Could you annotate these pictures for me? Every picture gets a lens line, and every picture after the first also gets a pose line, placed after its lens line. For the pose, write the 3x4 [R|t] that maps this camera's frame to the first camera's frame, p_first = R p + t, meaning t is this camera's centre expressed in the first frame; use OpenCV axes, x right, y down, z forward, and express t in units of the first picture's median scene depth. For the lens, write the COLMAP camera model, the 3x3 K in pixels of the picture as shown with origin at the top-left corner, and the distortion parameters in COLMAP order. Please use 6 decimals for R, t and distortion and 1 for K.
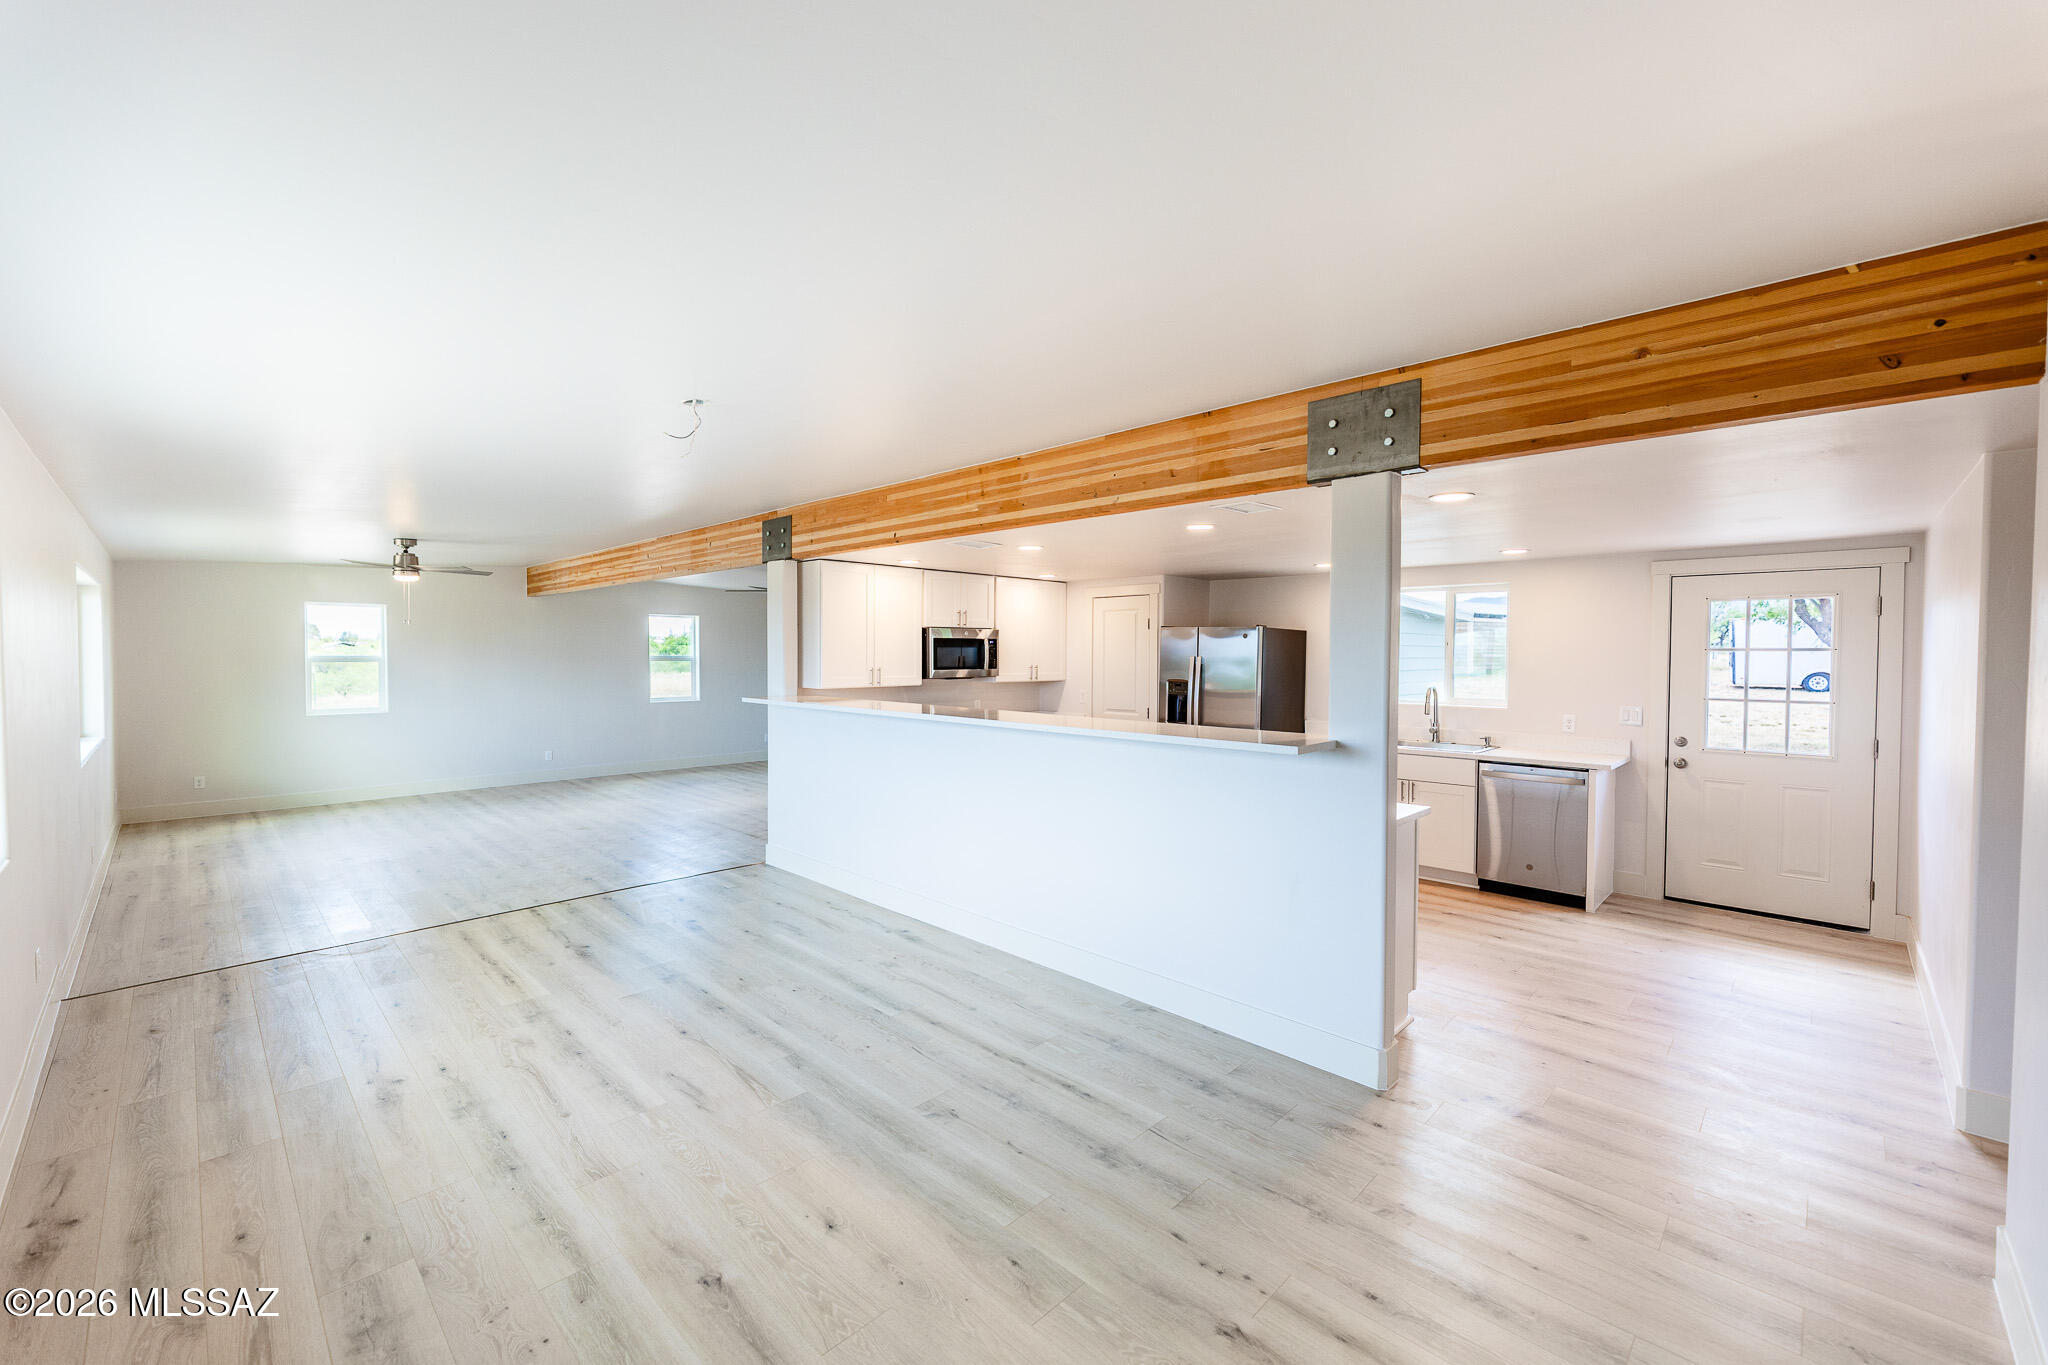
lens RADIAL K [[826.3, 0, 1017.2], [0, 826.3, 679.0], [0, 0, 1]] dist [-0.001277, -0.000363]
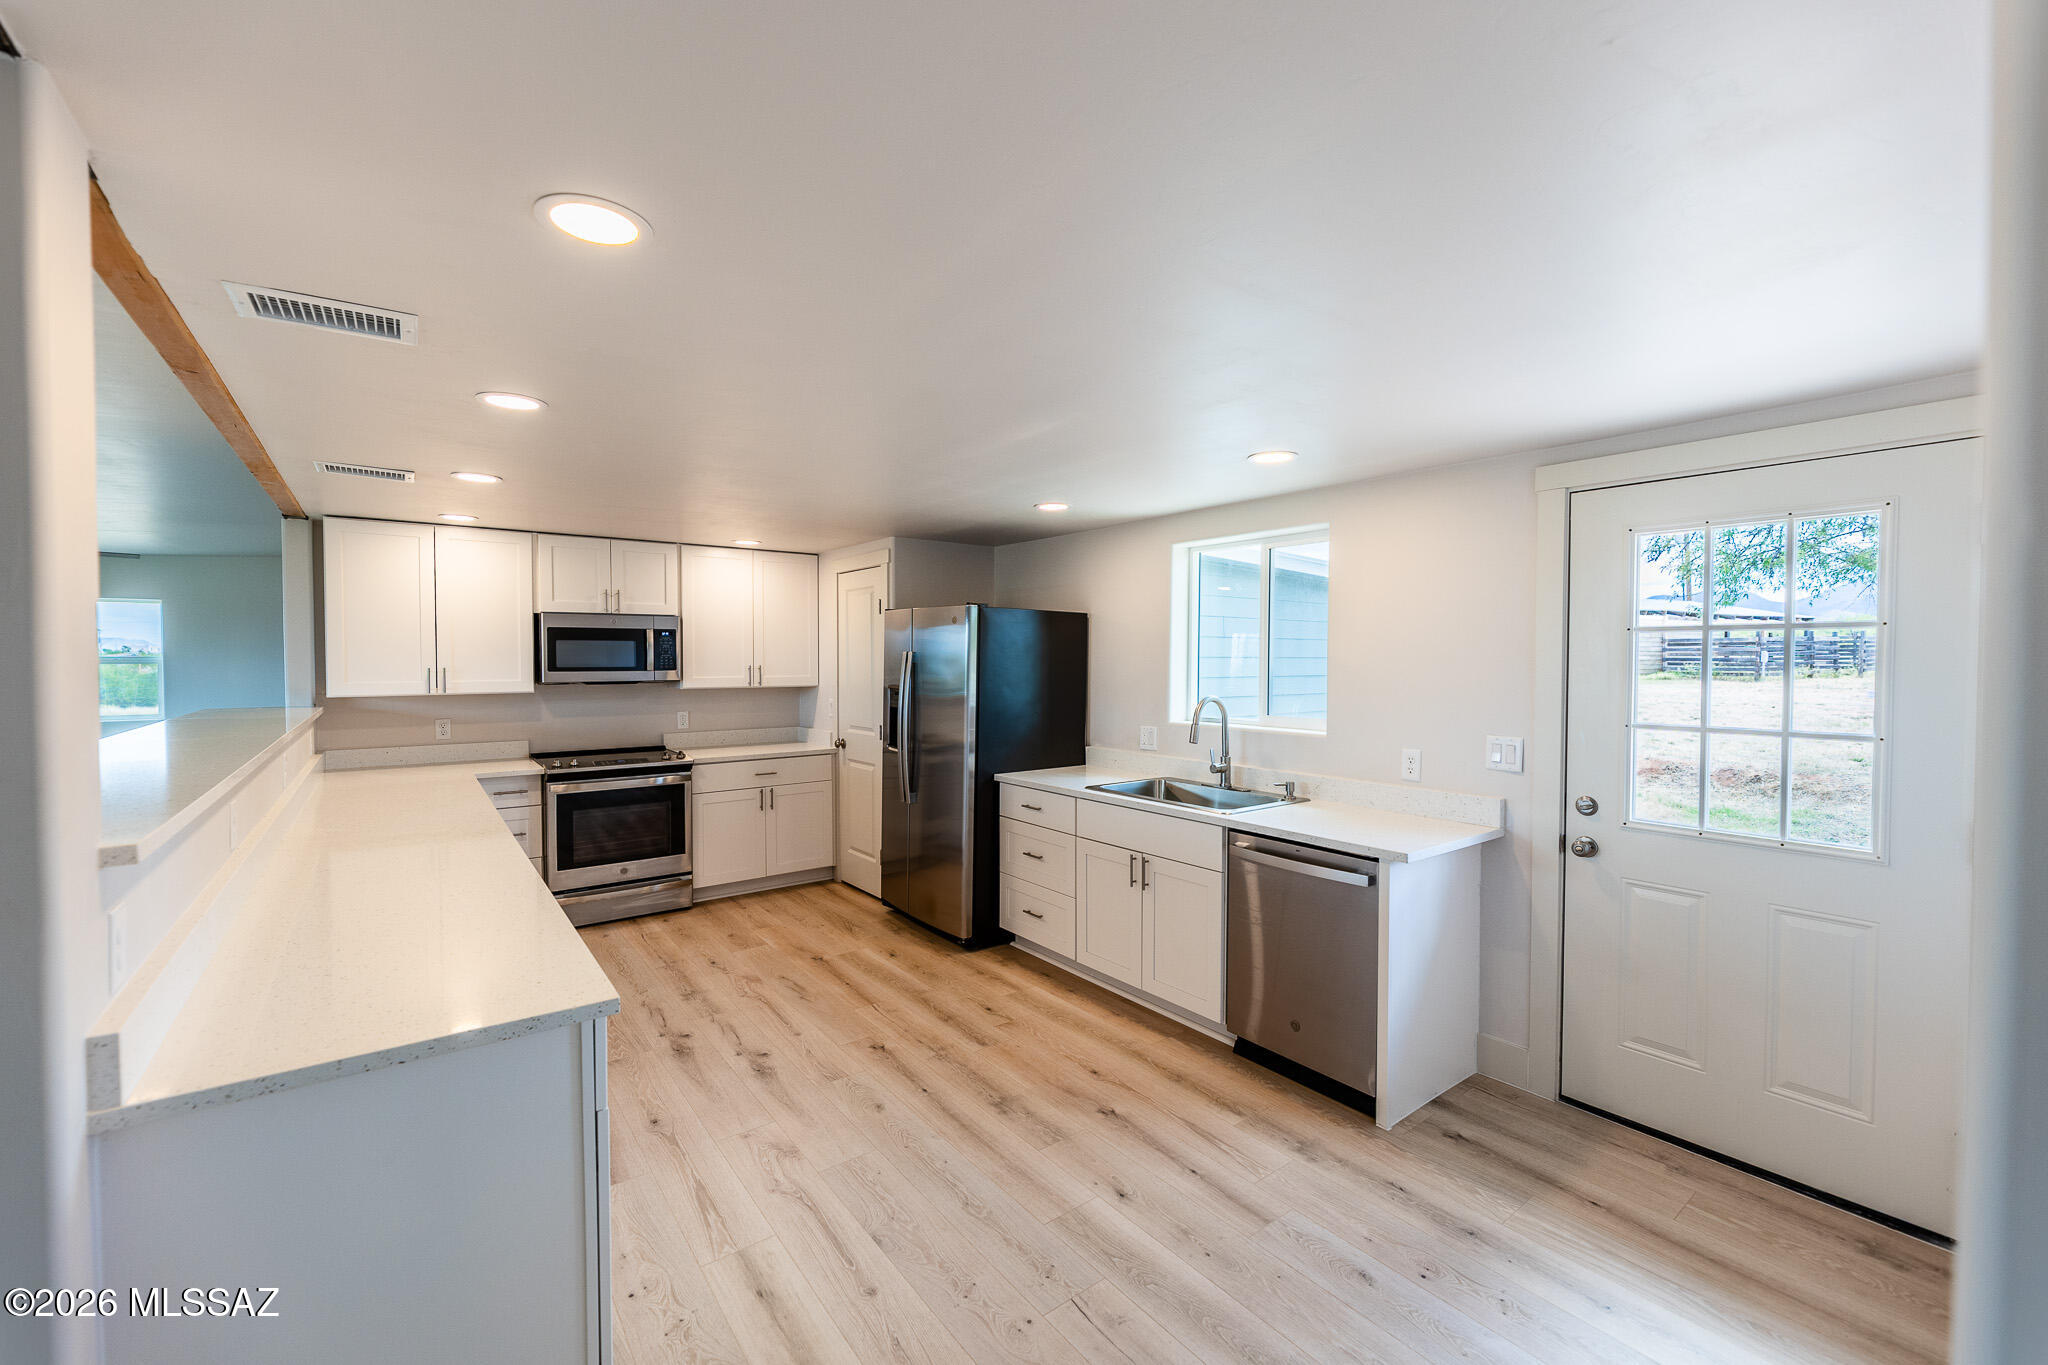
lens RADIAL K [[841.3, 0, 1024.0], [0, 841.3, 682.5], [0, 0, 1]] dist [-0.001830, -0.000380]
pose [[0.988819, 0.001878, -0.149110, 0.464769], [-0.002451, 0.999990, -0.003660, 0.000752], [0.149102, 0.003984, 0.988814, 0.368682]]
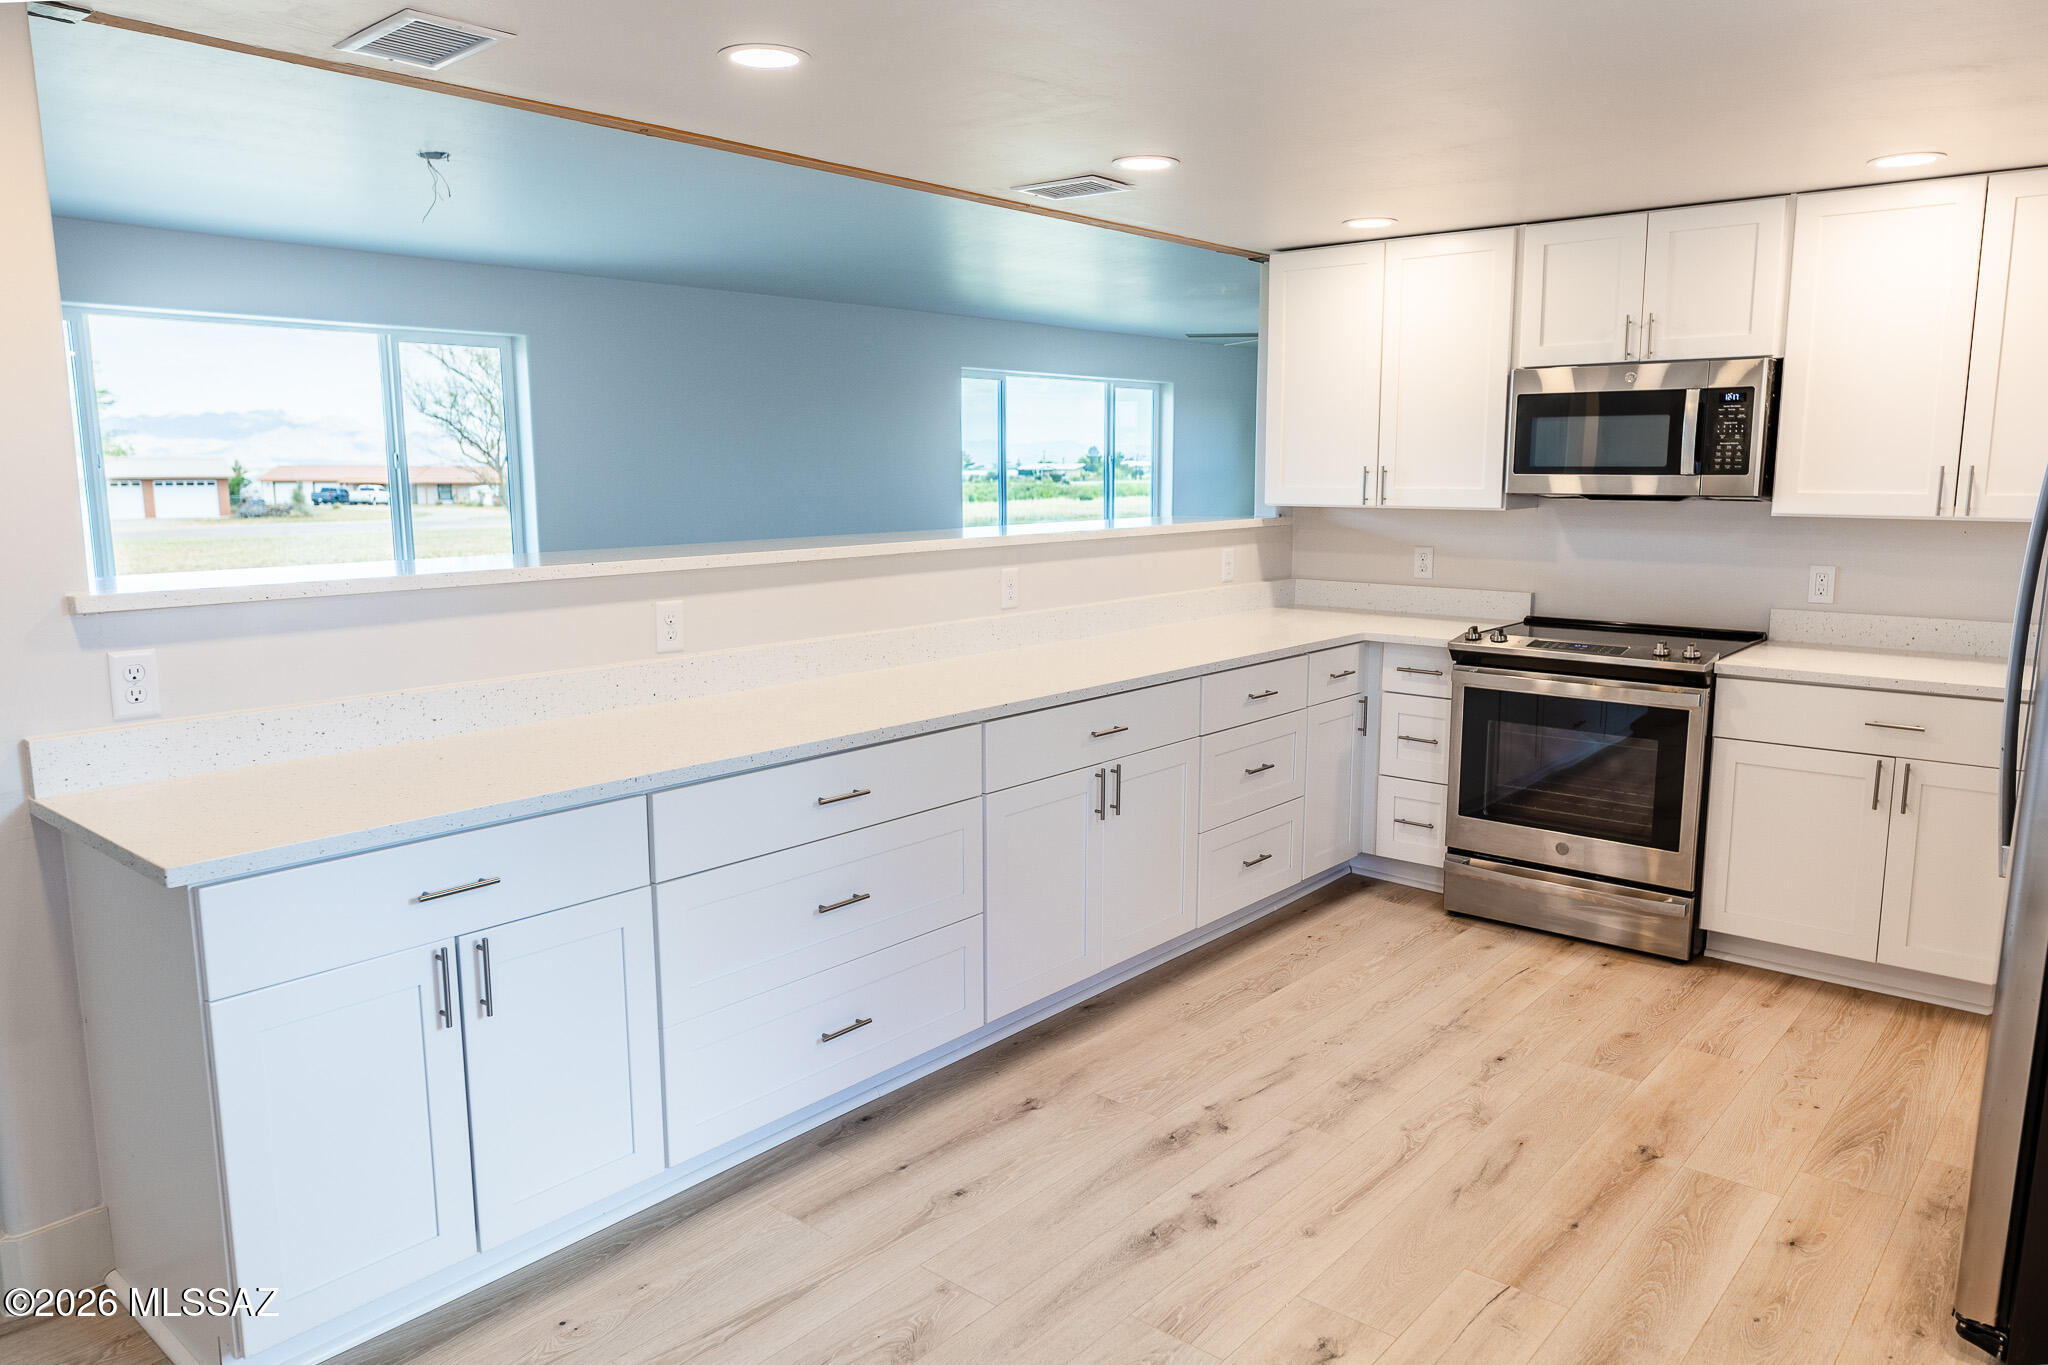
lens RADIAL K [[1382.4, 0, 1024.0], [0, 1382.4, 682.5], [0, 0, 1]] dist [0.001326, -0.000526]
pose [[0.066388, 0.154413, -0.985773, 0.640159], [-0.031718, 0.987780, 0.152591, -0.005845], [0.997290, 0.021137, 0.070474, 0.784054]]
